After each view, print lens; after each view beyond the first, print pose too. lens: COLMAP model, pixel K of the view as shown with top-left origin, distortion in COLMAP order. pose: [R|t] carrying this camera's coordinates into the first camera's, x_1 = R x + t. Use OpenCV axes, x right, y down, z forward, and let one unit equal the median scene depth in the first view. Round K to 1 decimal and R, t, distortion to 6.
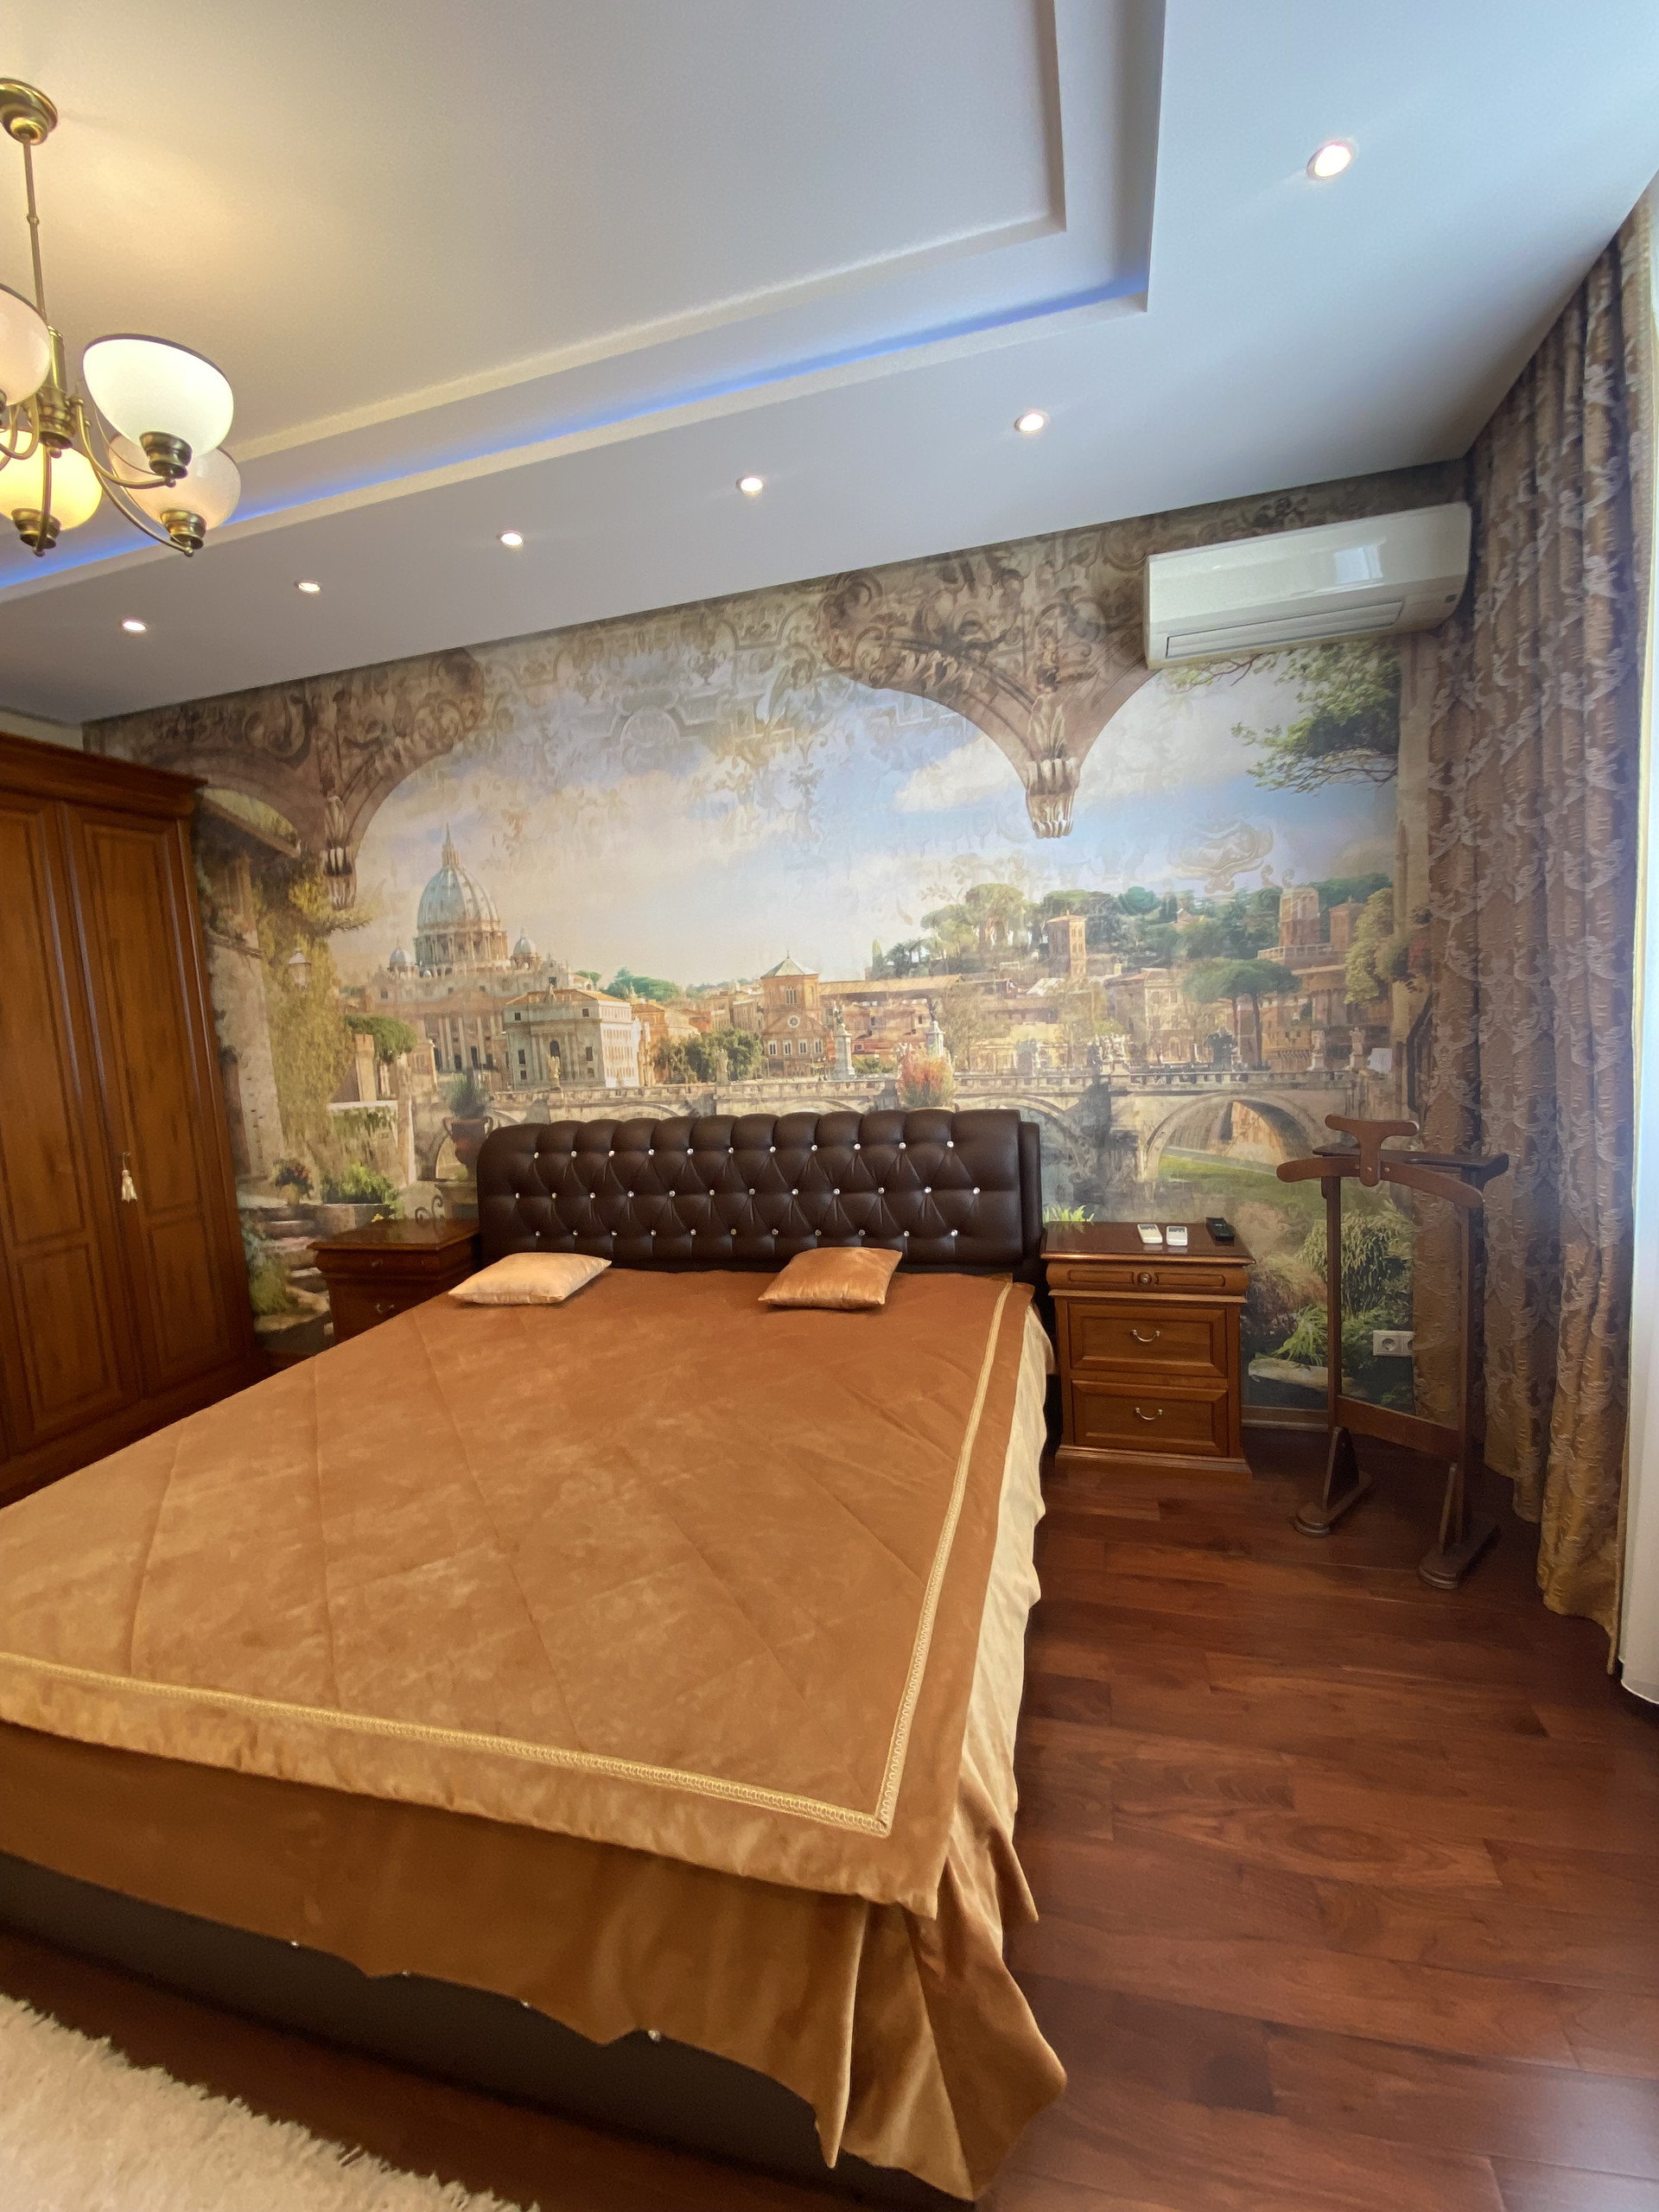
lens RADIAL K [[903.0, 0, 819.4], [0, 903.0, 1102.8], [0, 0, 1]] dist [0.017214, -0.017955]
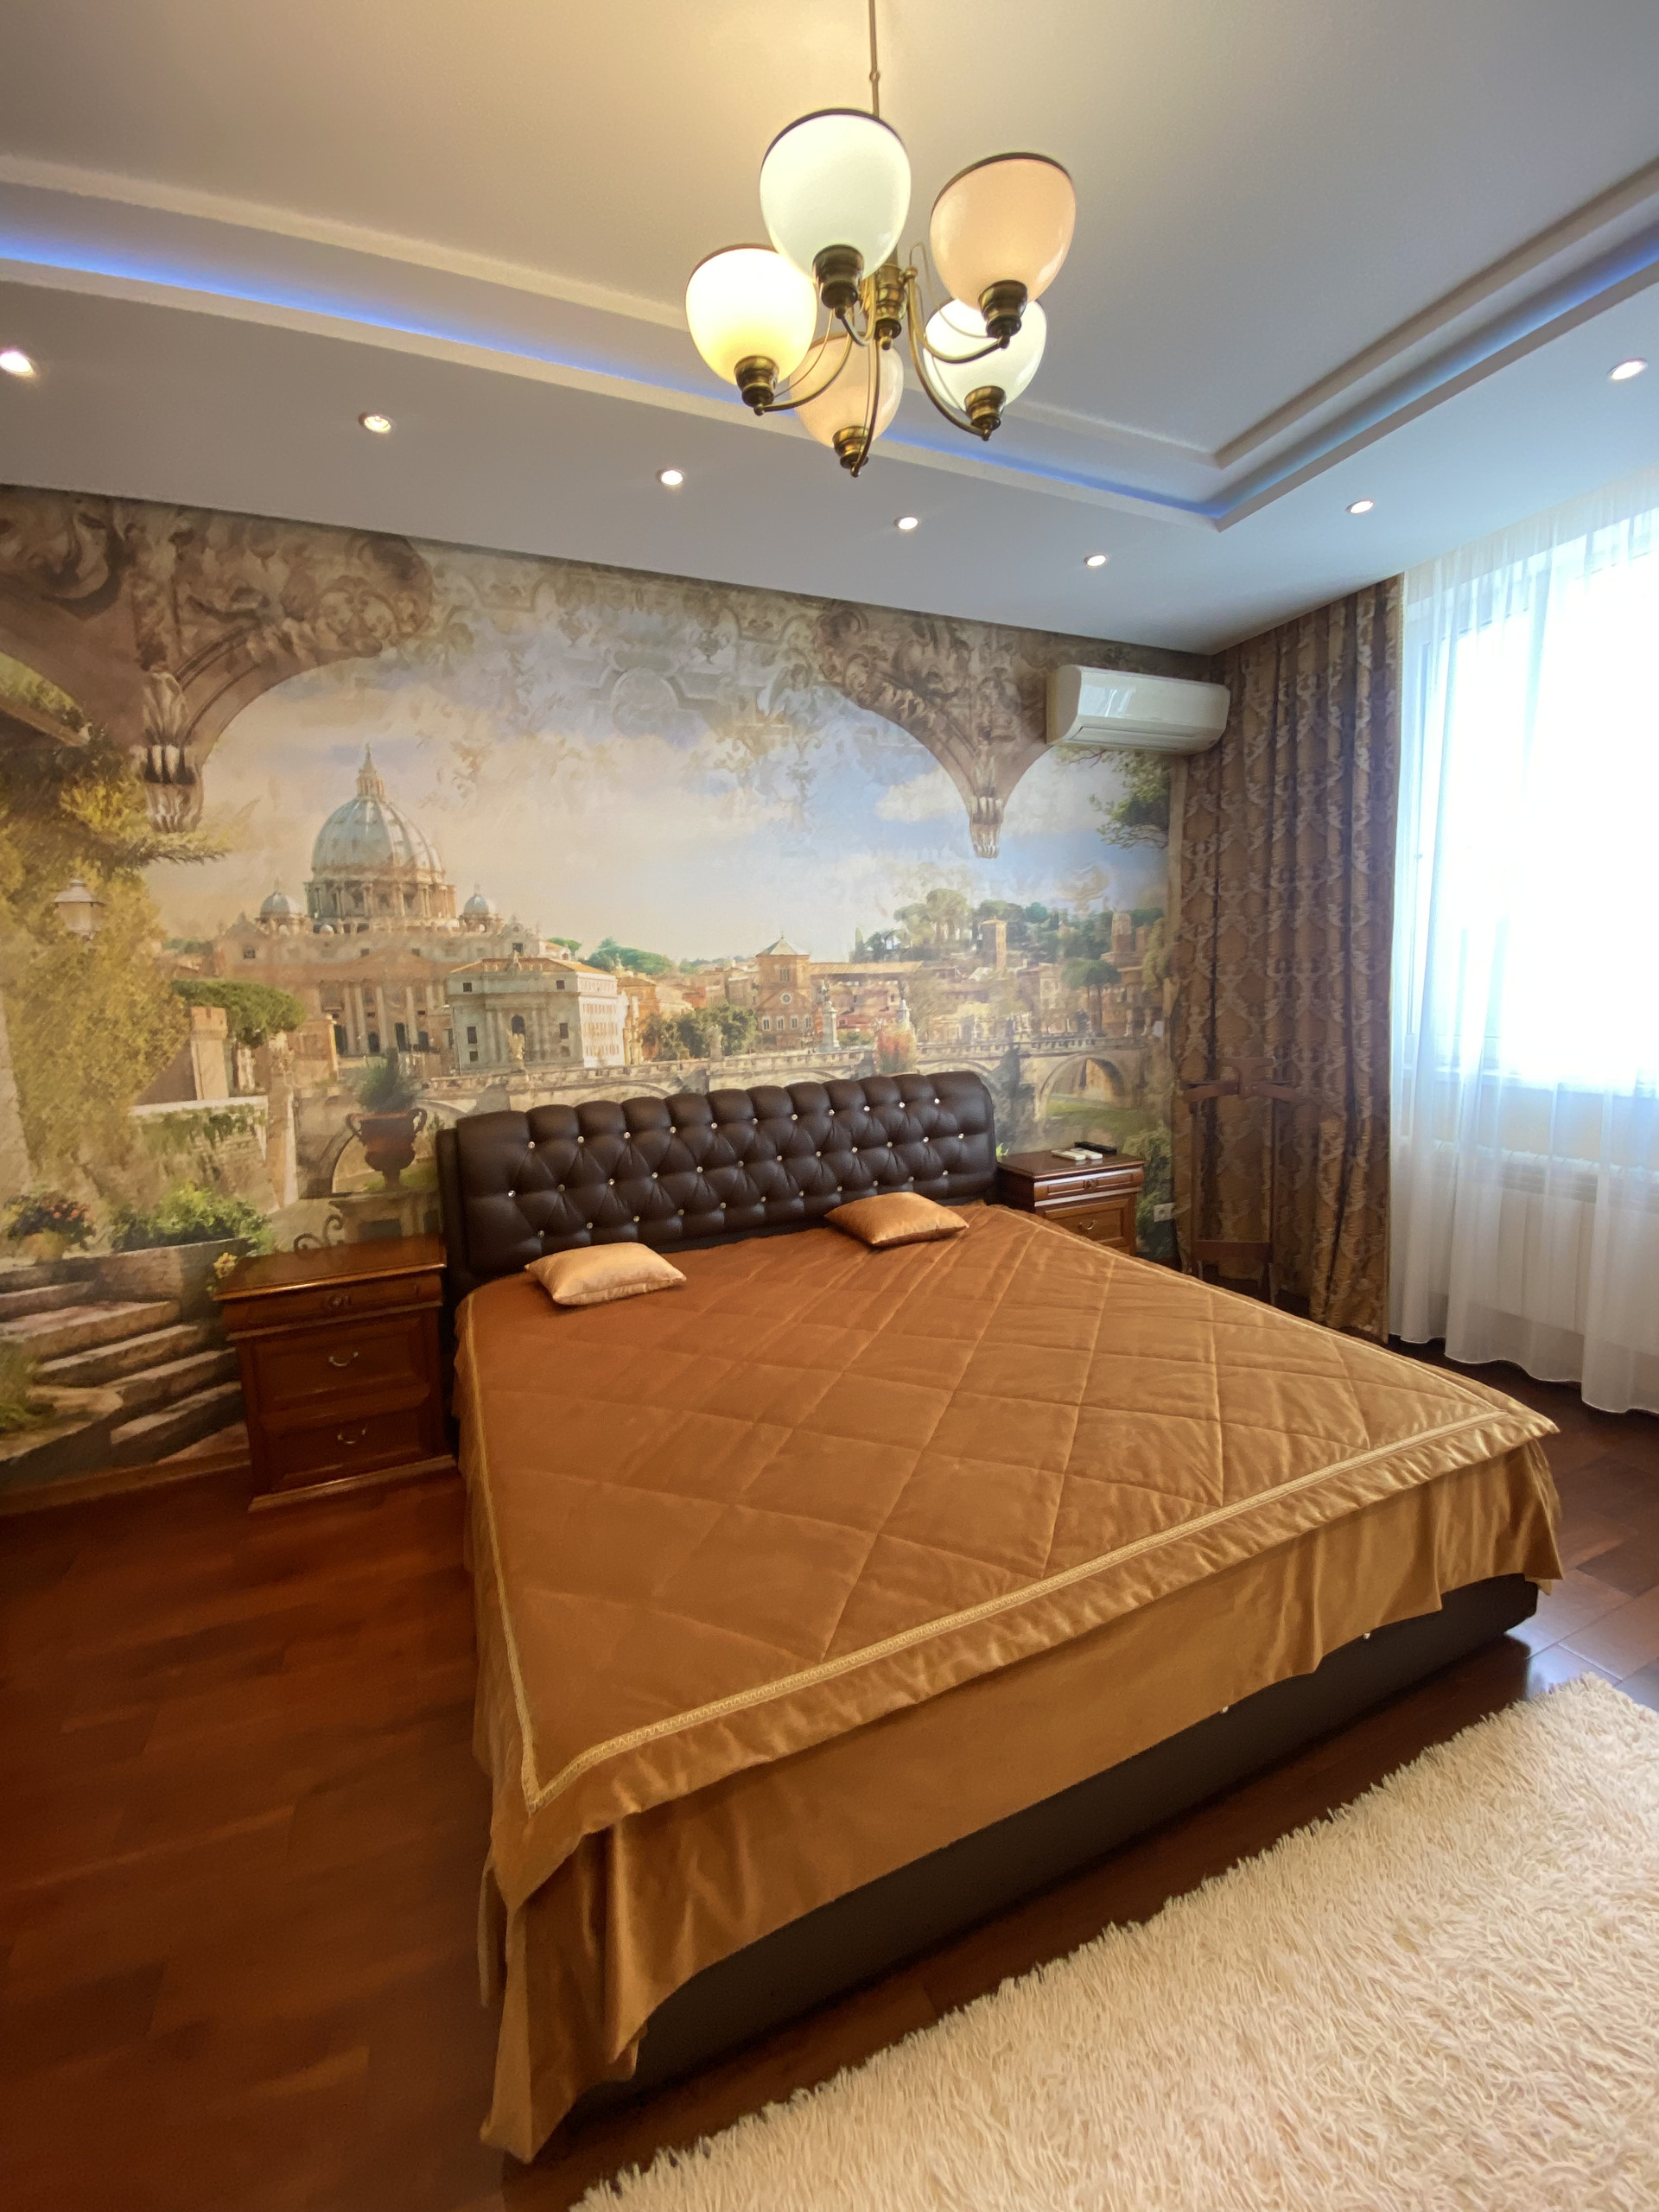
lens RADIAL K [[903.0, 0, 828.3], [0, 903.0, 1102.9], [0, 0, 1]] dist [0.017214, -0.017955]
pose [[0.771511, -0.051133, 0.634158, -0.698248], [0.057302, 0.998299, 0.010780, 0.026370], [-0.633630, 0.028022, 0.773128, 0.147529]]
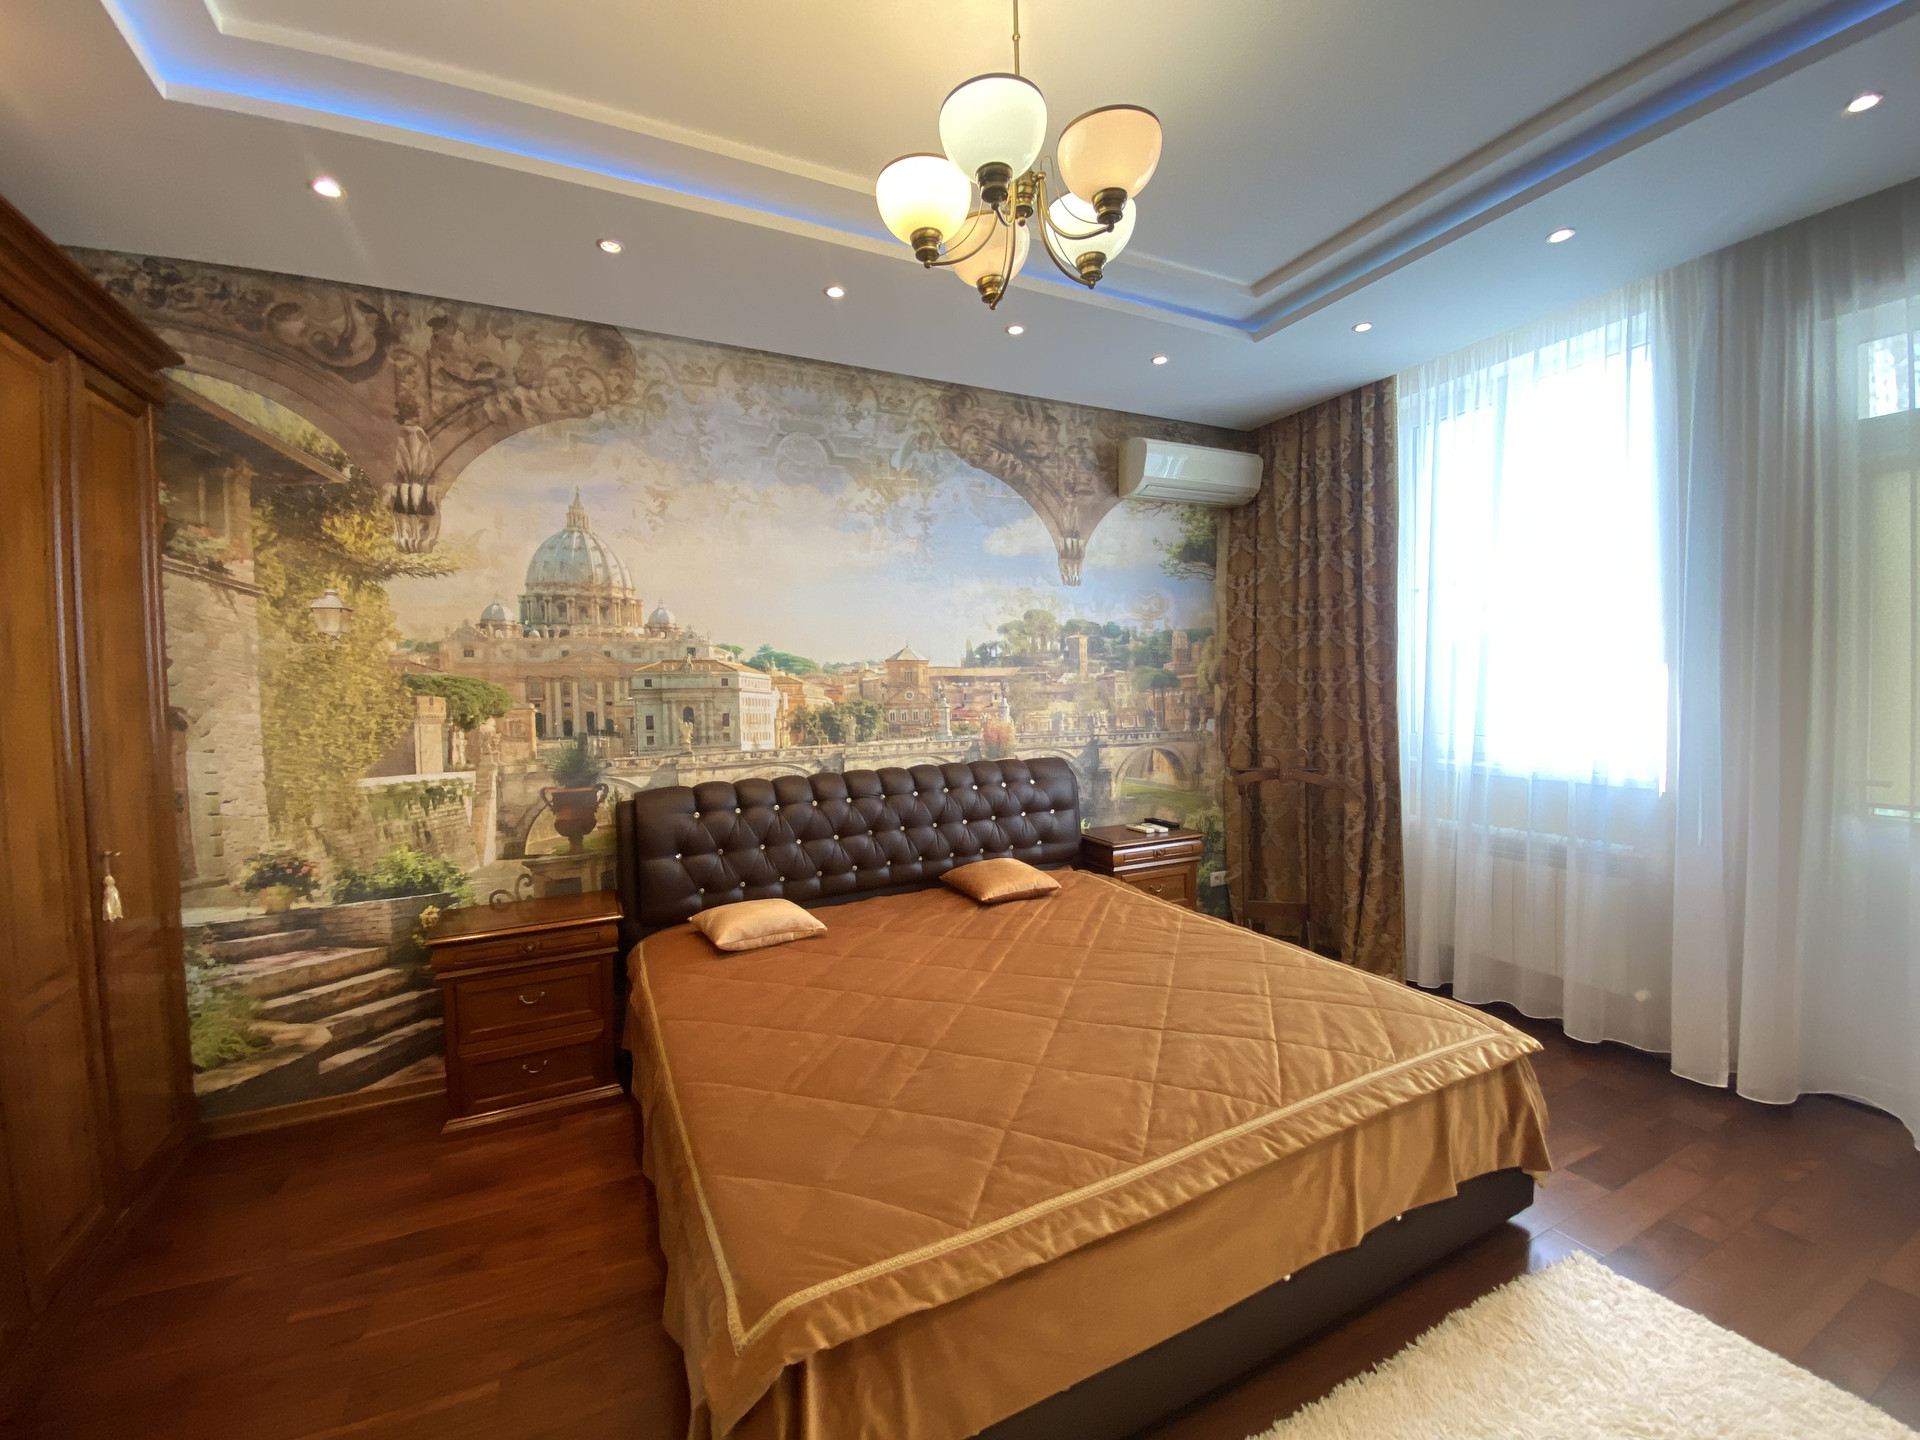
lens RADIAL K [[783.8, 0, 953.4], [0, 783.8, 716.3], [0, 0, 1]] dist [0.017214, -0.017955]
pose [[0.745734, 0.016757, 0.666033, -0.755690], [0.047130, 0.995852, -0.077825, 0.031485], [-0.664575, 0.089427, 0.741851, 0.127883]]
